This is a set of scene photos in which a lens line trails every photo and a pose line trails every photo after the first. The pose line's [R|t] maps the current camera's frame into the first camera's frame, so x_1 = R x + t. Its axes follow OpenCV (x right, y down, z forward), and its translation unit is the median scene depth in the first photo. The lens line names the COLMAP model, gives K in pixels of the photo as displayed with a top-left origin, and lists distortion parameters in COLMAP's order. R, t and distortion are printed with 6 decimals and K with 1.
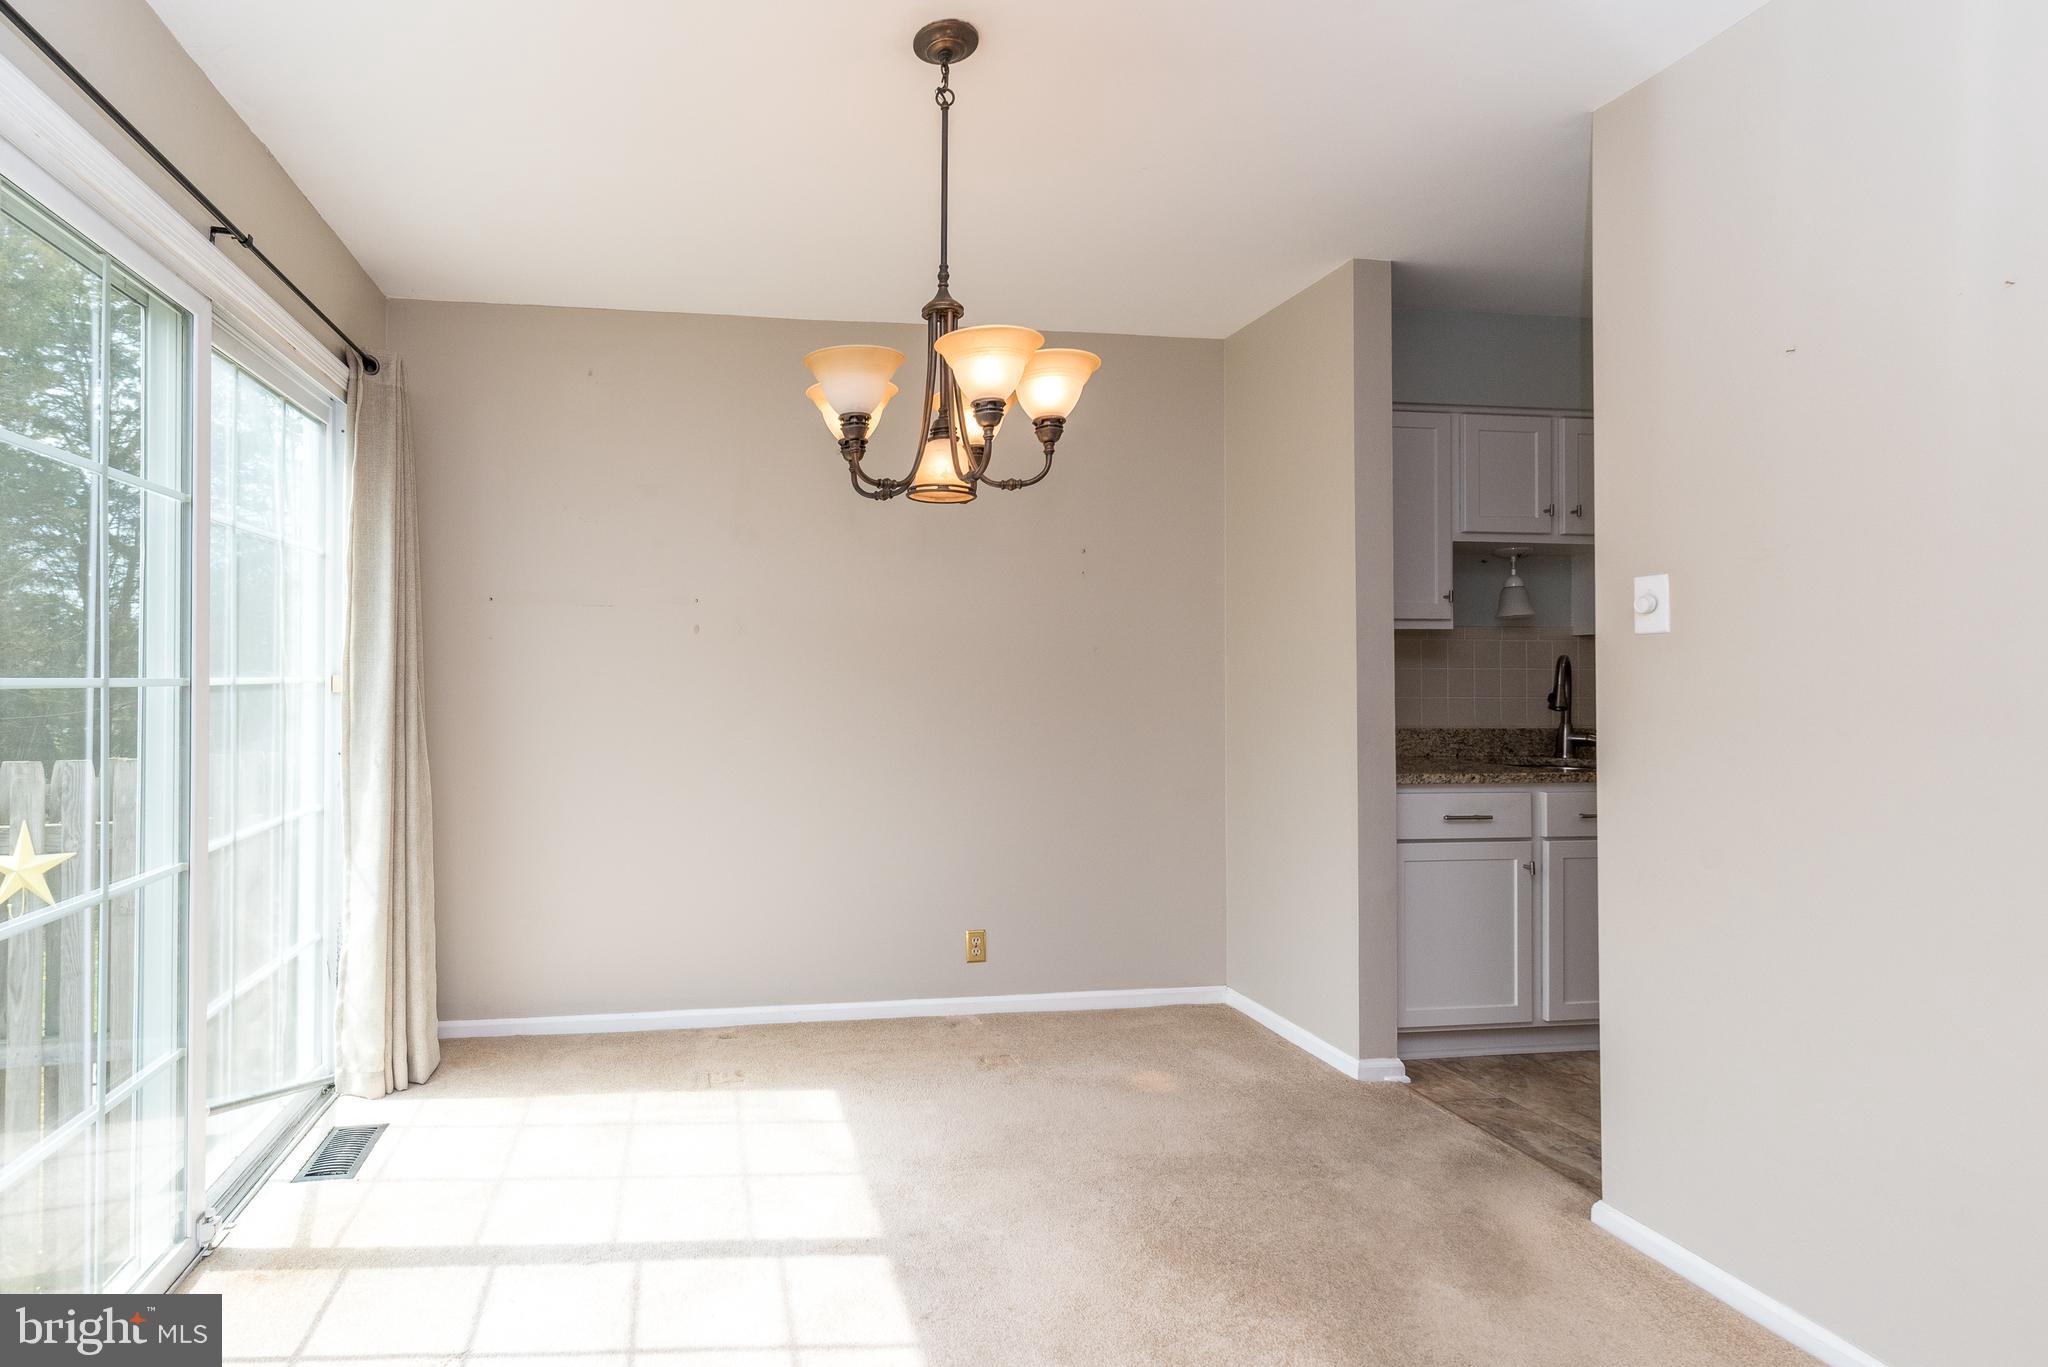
lens RADIAL K [[892.1, 0, 1024.0], [0, 892.1, 683.5], [0, 0, 1]] dist [0.000325, 0.000186]
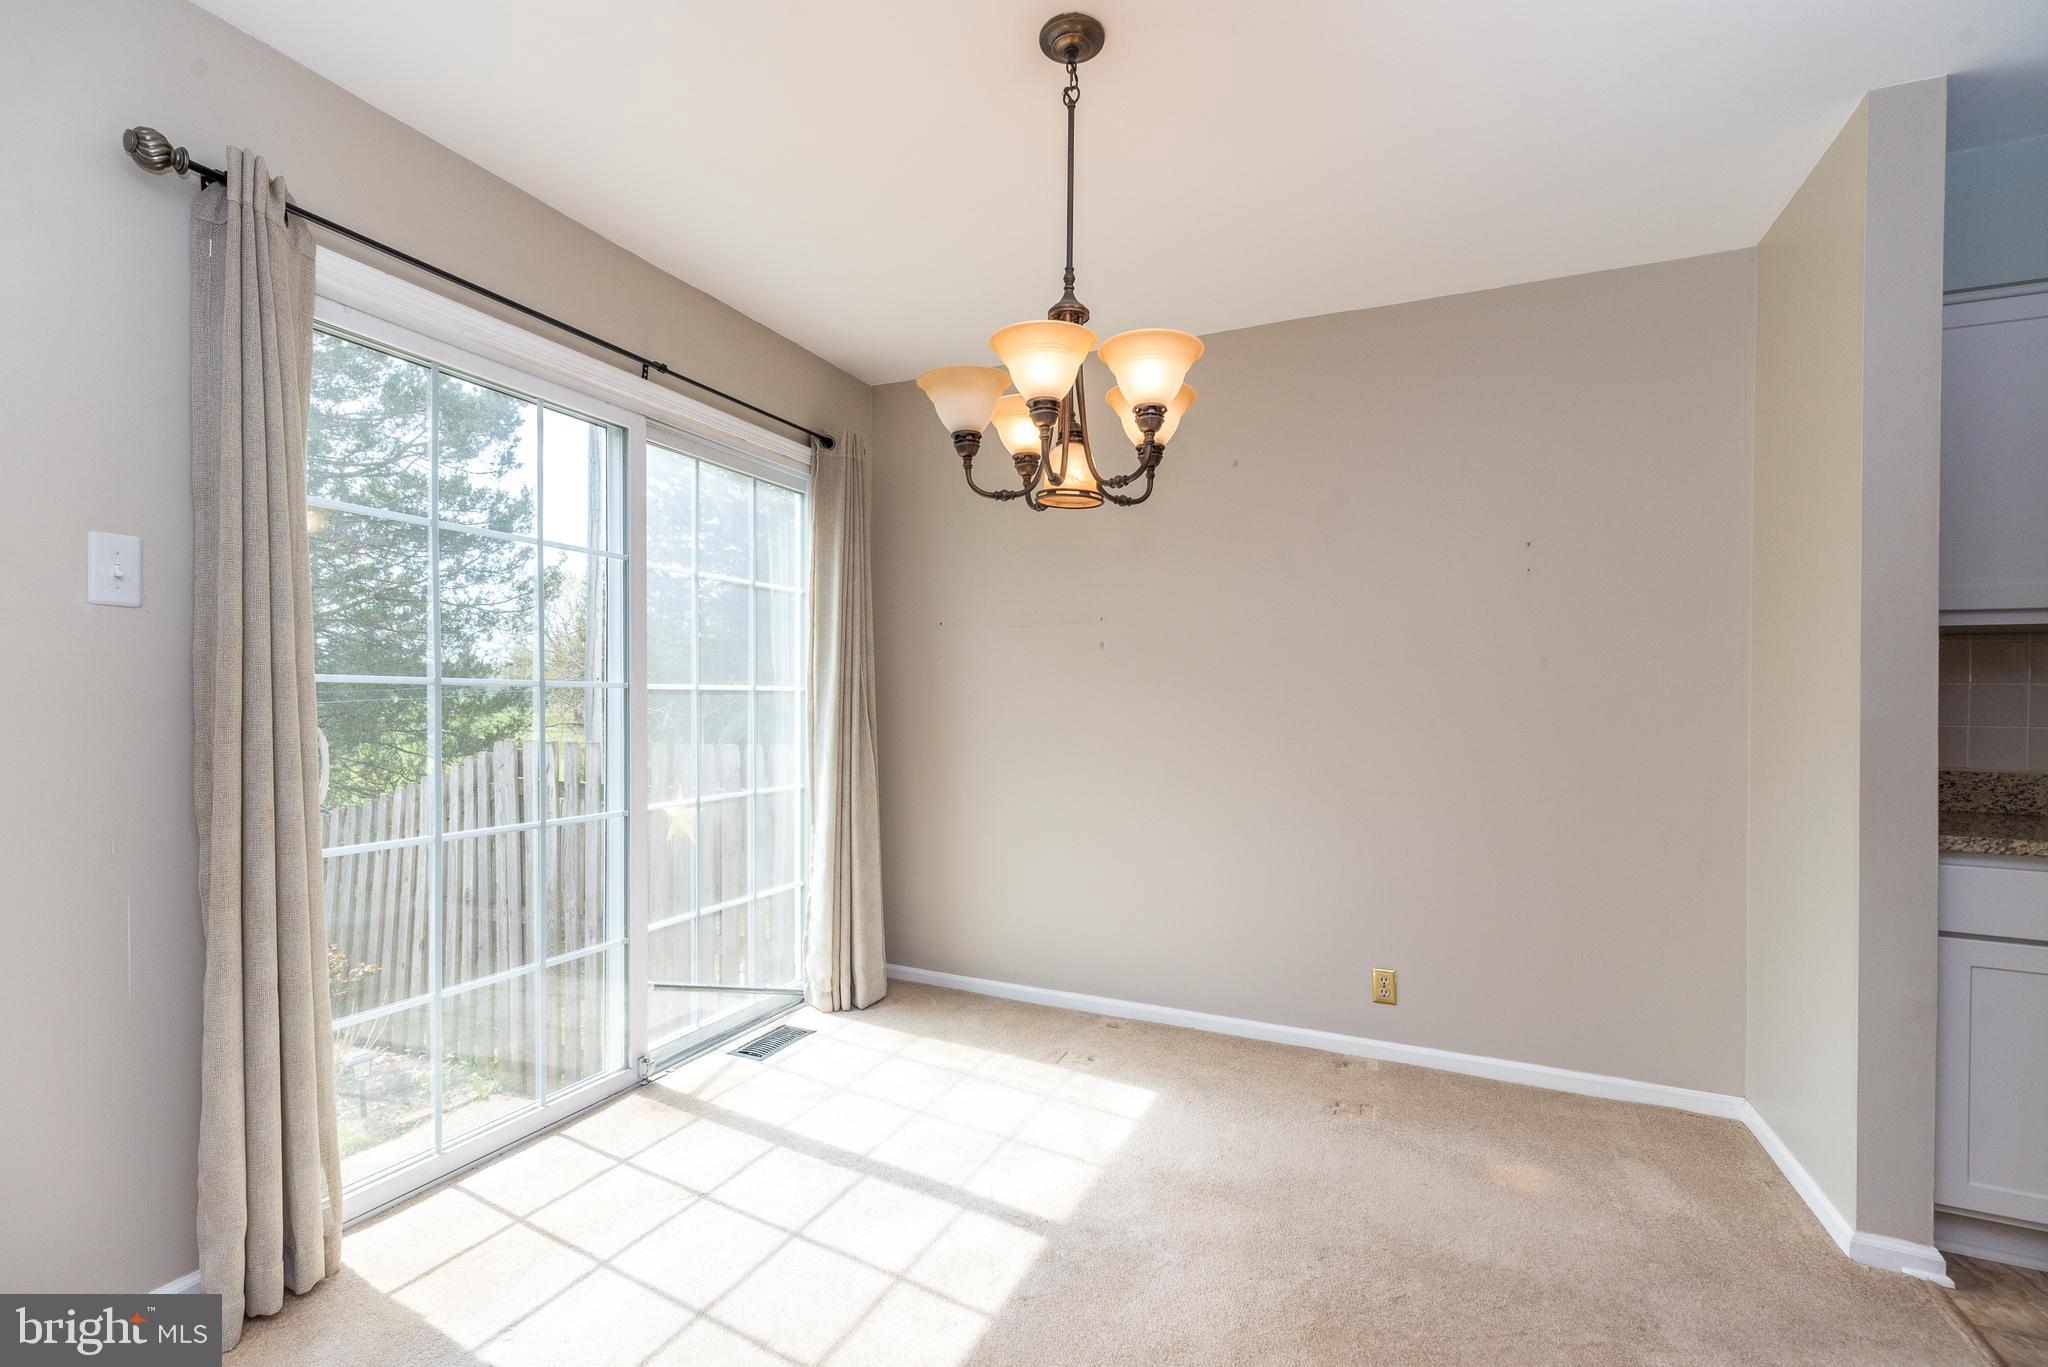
lens RADIAL K [[888.4, 0, 1031.1], [0, 888.4, 712.2], [0, 0, 1]] dist [0.000304, -0.000072]
pose [[0.855291, 0.020788, -0.517731, 0.177593], [-0.014646, 0.999766, 0.015947, 0.005450], [0.517941, -0.006057, 0.855395, 0.053944]]
